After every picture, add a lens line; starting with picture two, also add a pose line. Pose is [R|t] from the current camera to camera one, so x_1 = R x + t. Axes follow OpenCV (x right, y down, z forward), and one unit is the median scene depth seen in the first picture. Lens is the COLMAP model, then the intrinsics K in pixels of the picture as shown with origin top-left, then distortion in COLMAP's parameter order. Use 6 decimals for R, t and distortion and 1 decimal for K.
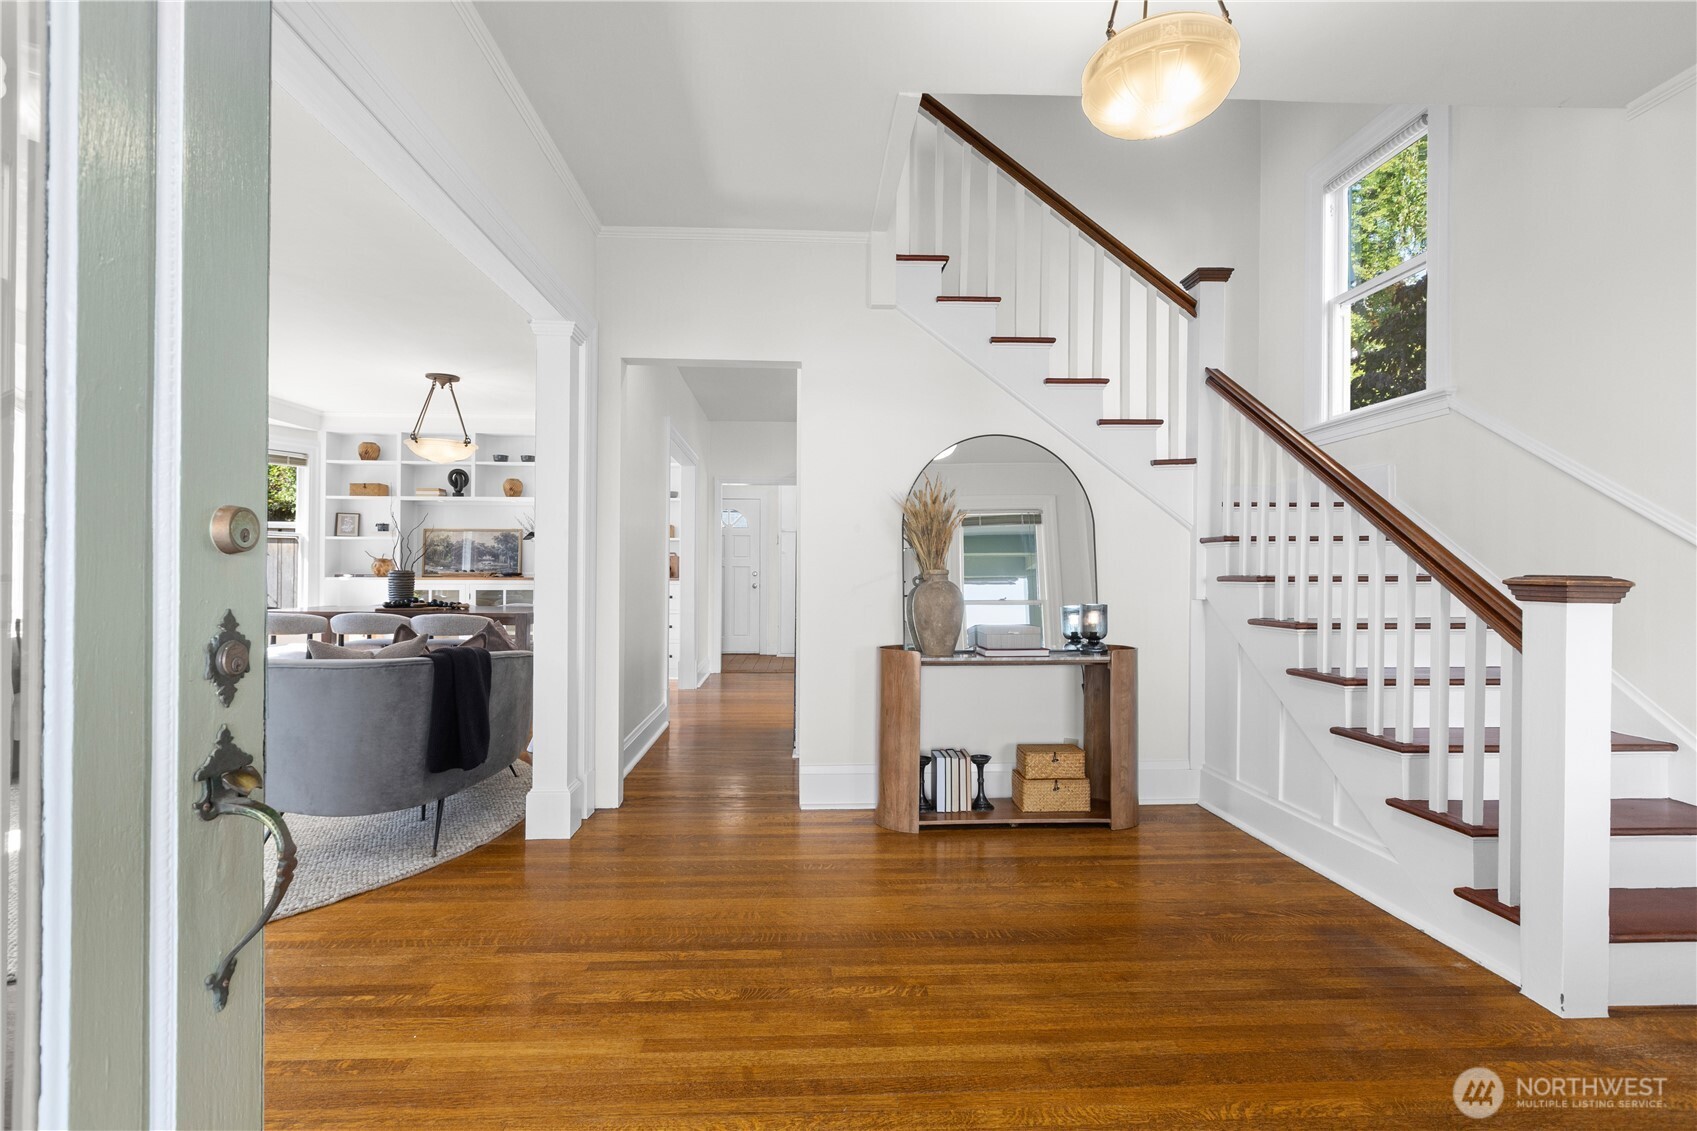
lens RADIAL K [[748.4, 0, 841.1], [0, 748.4, 566.5], [0, 0, 1]] dist [-0.001918, -0.000483]
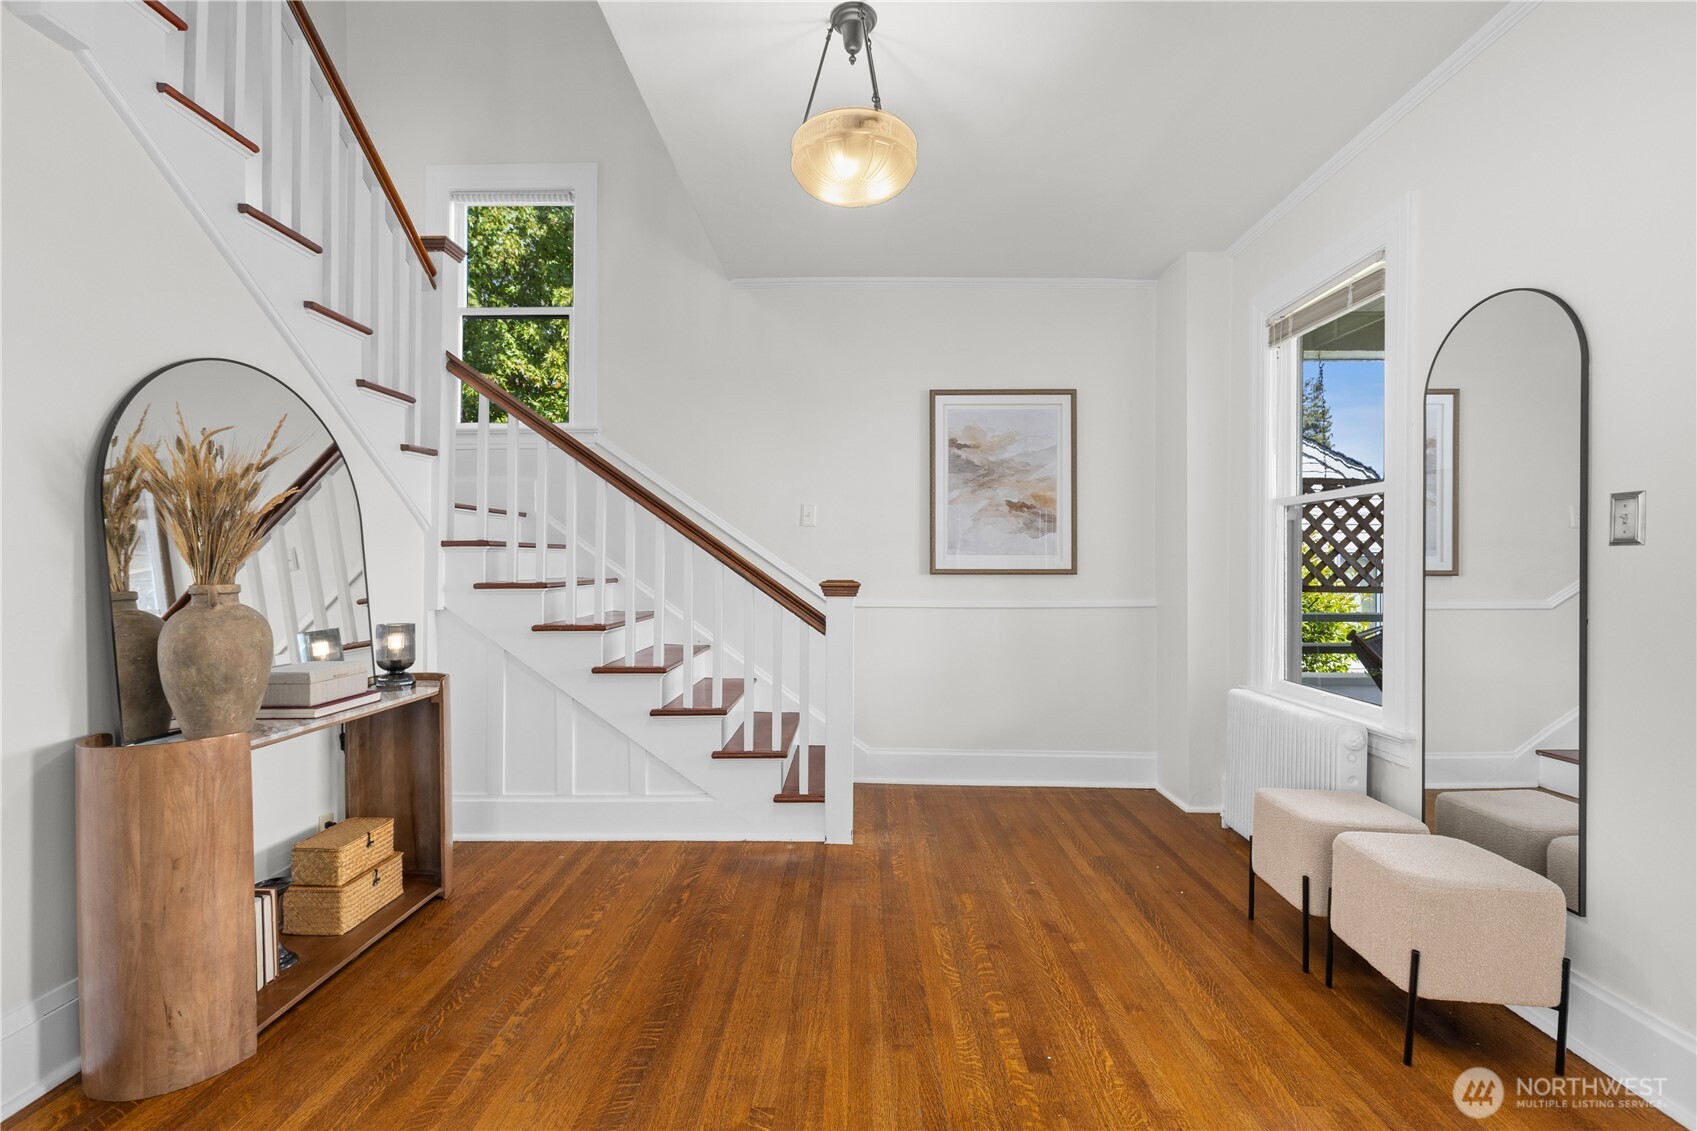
lens RADIAL K [[748.4, 0, 841.1], [0, 748.4, 566.5], [0, 0, 1]] dist [-0.001918, -0.000483]
pose [[0.090351, -0.003175, 0.995905, -0.210627], [-0.006820, 0.999969, 0.003807, -0.008033], [-0.995887, -0.007136, 0.090327, 0.259360]]
